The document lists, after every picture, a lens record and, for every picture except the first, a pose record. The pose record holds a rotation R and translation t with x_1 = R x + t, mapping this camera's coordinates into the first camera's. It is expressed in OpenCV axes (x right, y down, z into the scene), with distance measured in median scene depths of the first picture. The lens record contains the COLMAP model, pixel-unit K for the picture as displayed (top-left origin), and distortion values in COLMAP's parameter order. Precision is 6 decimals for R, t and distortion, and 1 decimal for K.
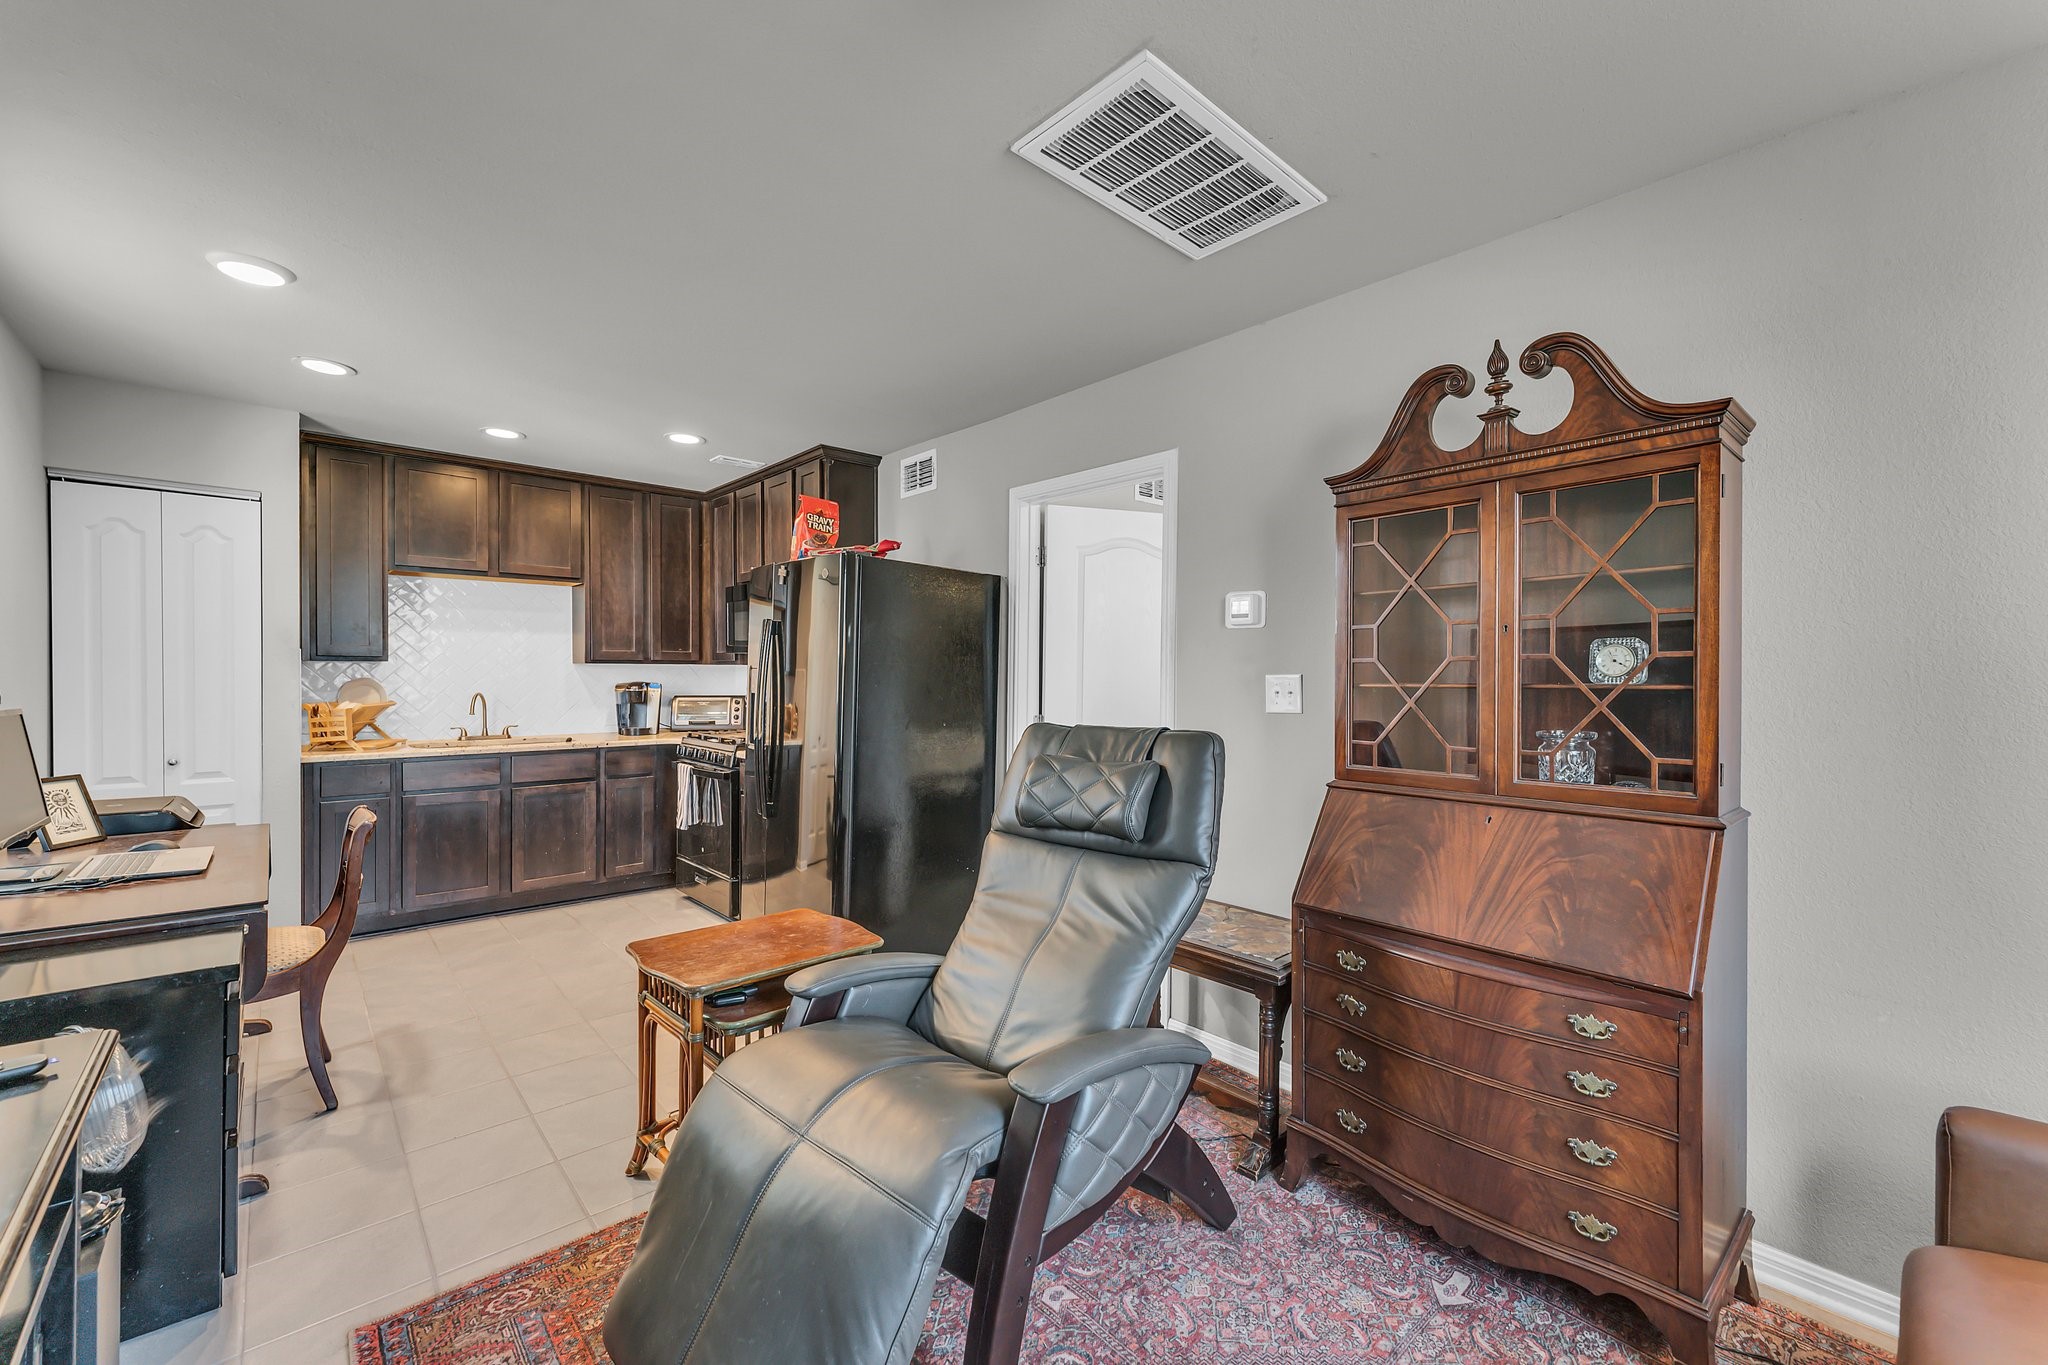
lens RADIAL K [[839.1, 0, 1062.0], [0, 839.1, 687.3], [0, 0, 1]] dist [-0.000715, 0.002501]
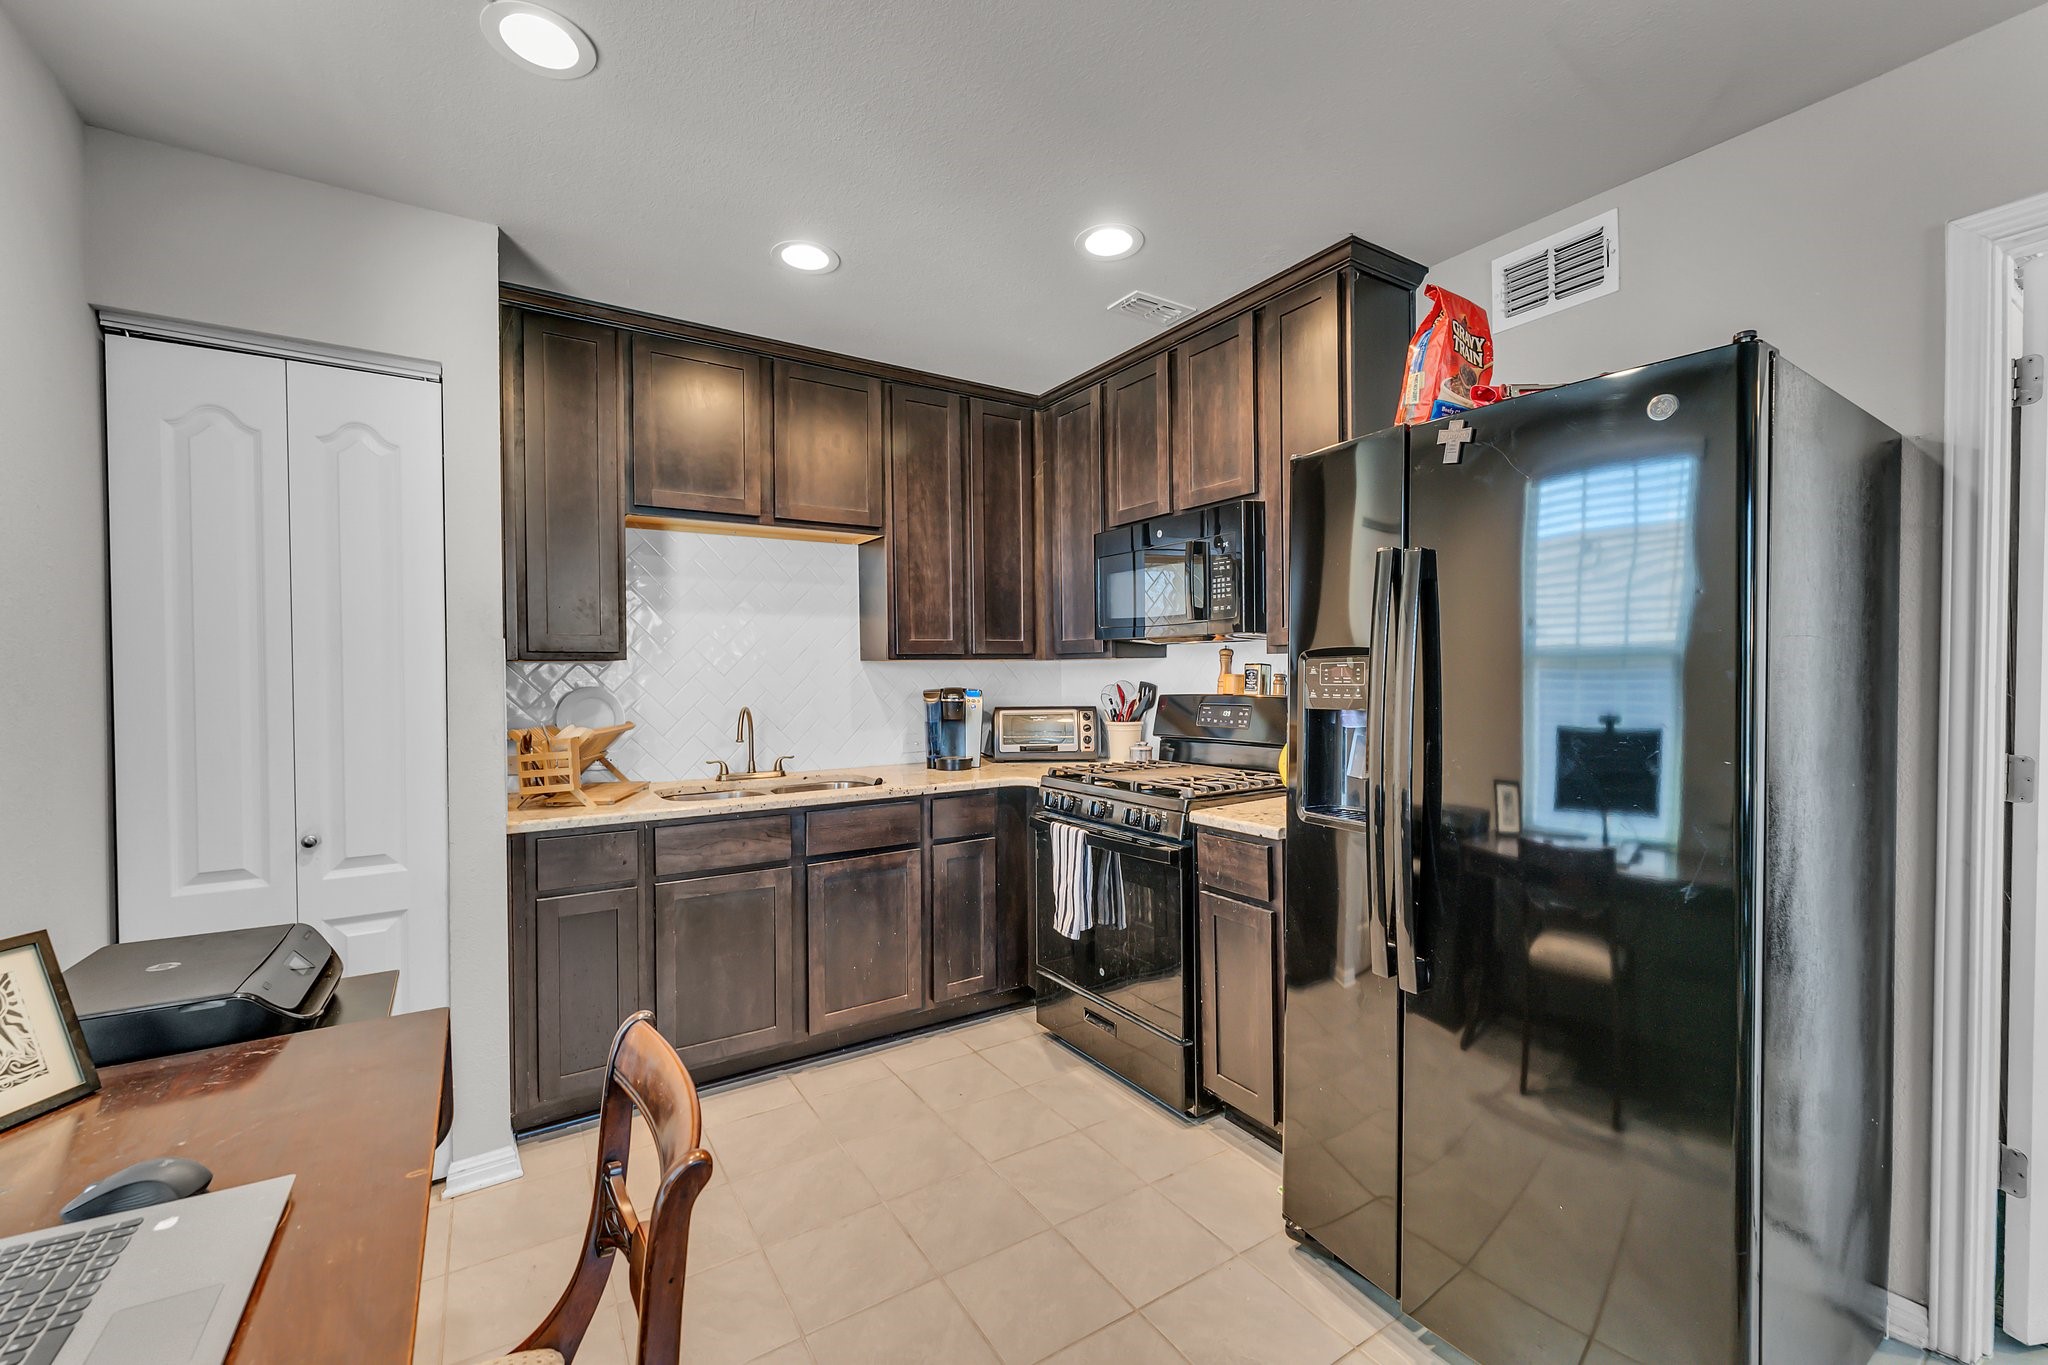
lens RADIAL K [[839.1, 0, 1022.1], [0, 839.1, 685.4], [0, 0, 1]] dist [-0.000715, 0.002501]
pose [[0.982487, -0.012157, -0.185935, -0.374162], [0.011947, 0.999926, -0.002251, -0.006622], [0.185948, -0.000010, 0.982560, 0.415212]]
